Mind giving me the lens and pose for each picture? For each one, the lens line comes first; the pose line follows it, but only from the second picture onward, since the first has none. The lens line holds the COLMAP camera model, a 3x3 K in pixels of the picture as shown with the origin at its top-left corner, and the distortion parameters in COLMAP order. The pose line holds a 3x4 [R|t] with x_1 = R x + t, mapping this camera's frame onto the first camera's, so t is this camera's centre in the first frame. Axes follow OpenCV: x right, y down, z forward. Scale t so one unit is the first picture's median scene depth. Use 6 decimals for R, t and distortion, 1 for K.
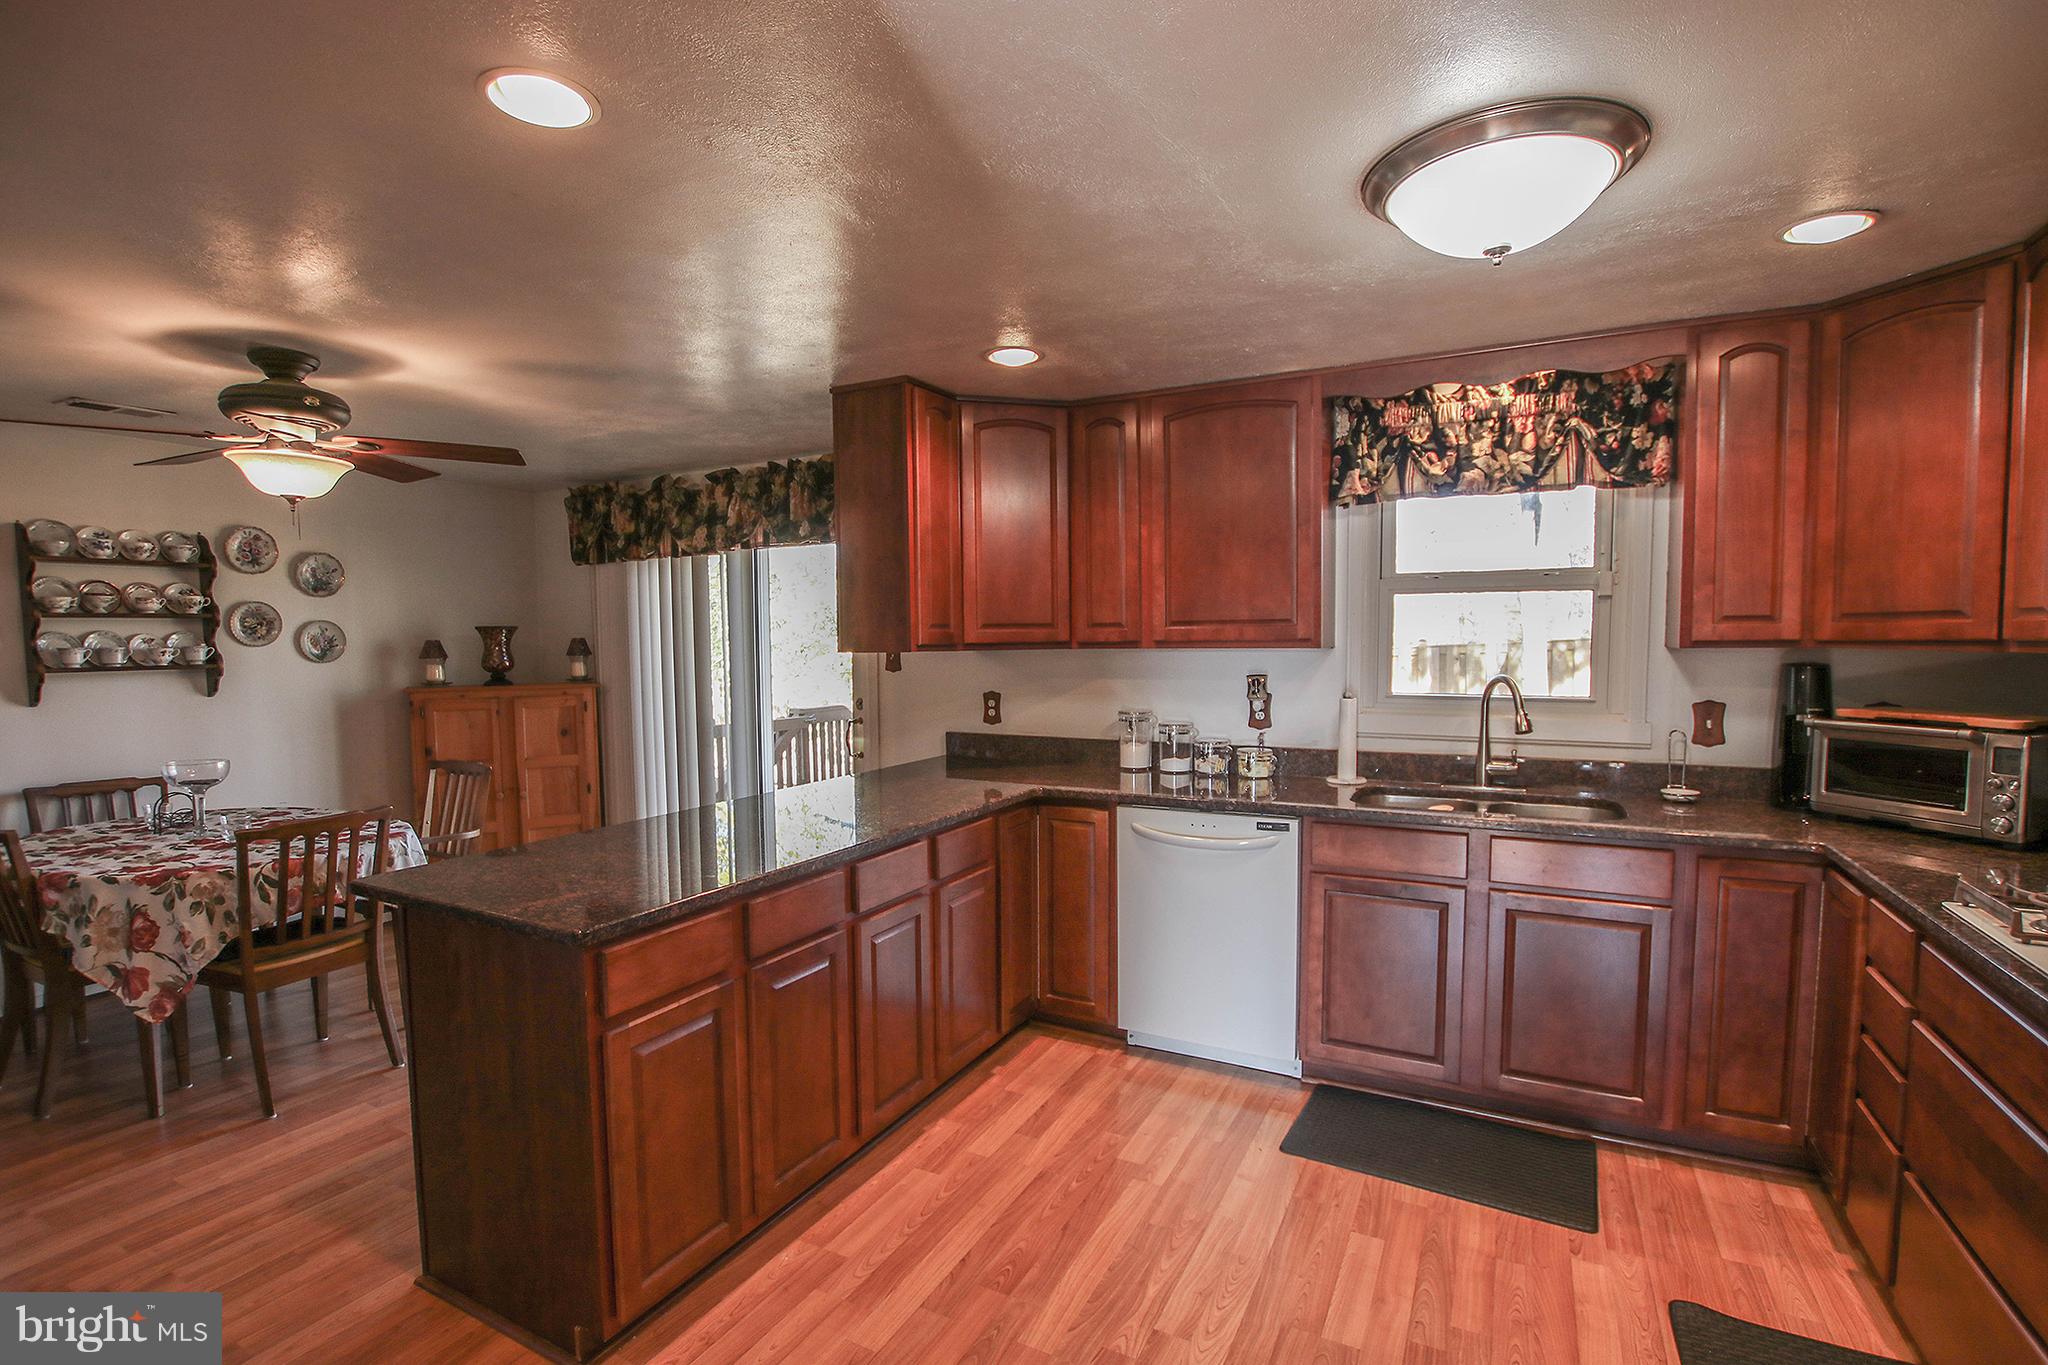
lens RADIAL K [[954.1, 0, 1021.3], [0, 954.1, 701.5], [0, 0, 1]] dist [-0.028292, 0.001130]
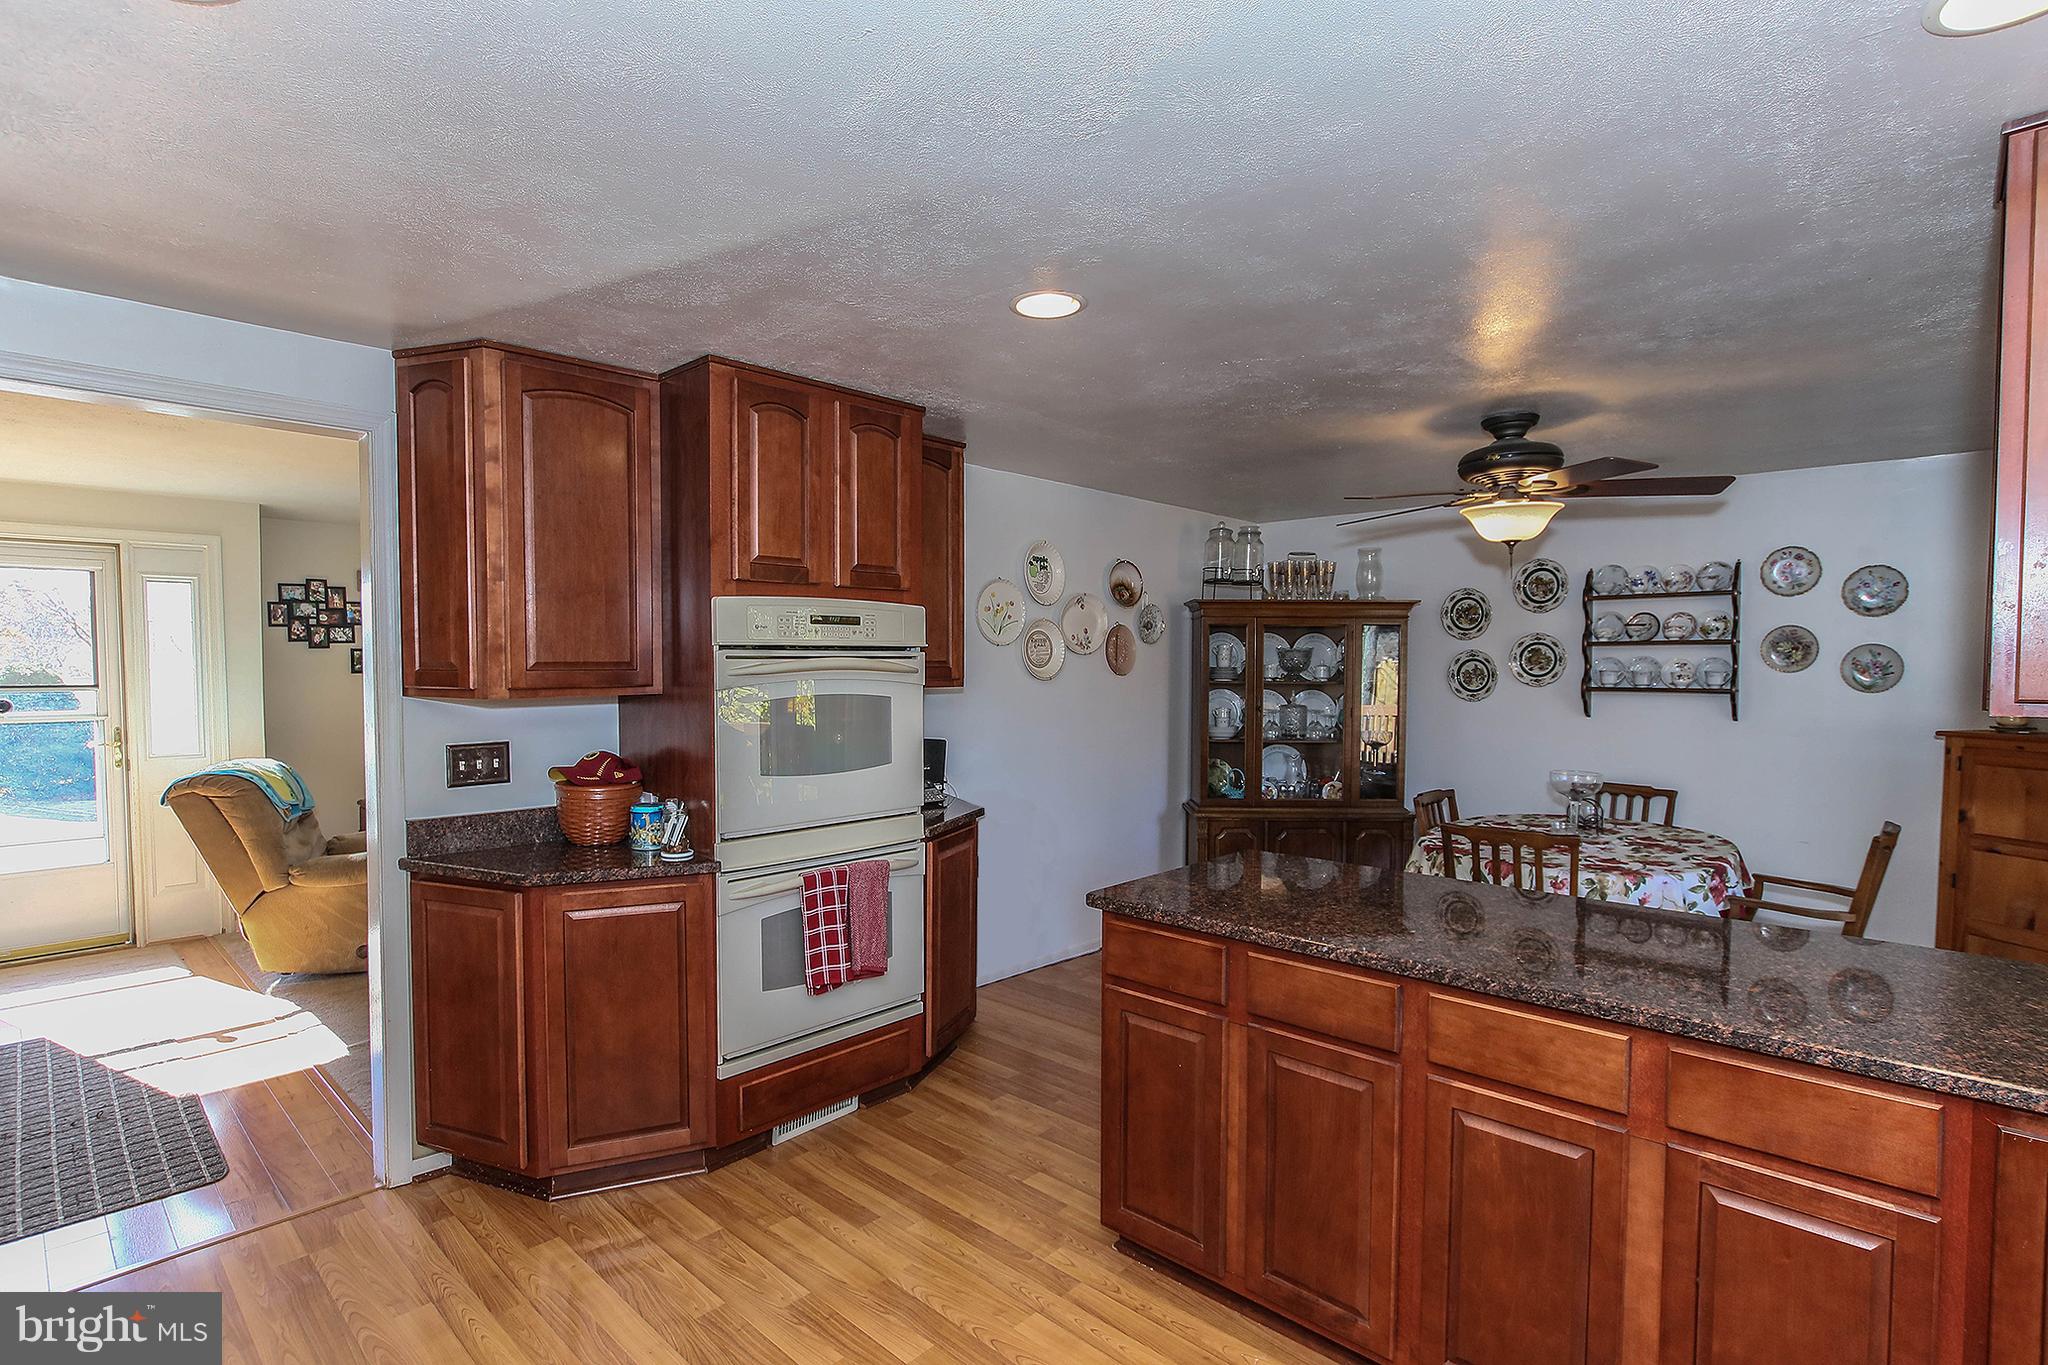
lens RADIAL K [[1033.0, 0, 1024.0], [0, 1033.0, 682.5], [0, 0, 1]] dist [-0.002985, 0.000283]
pose [[-0.274633, 0.029307, -0.961102, 0.547579], [-0.062601, 0.996870, 0.048286, -0.069087], [0.959509, 0.073427, -0.271939, 0.743397]]
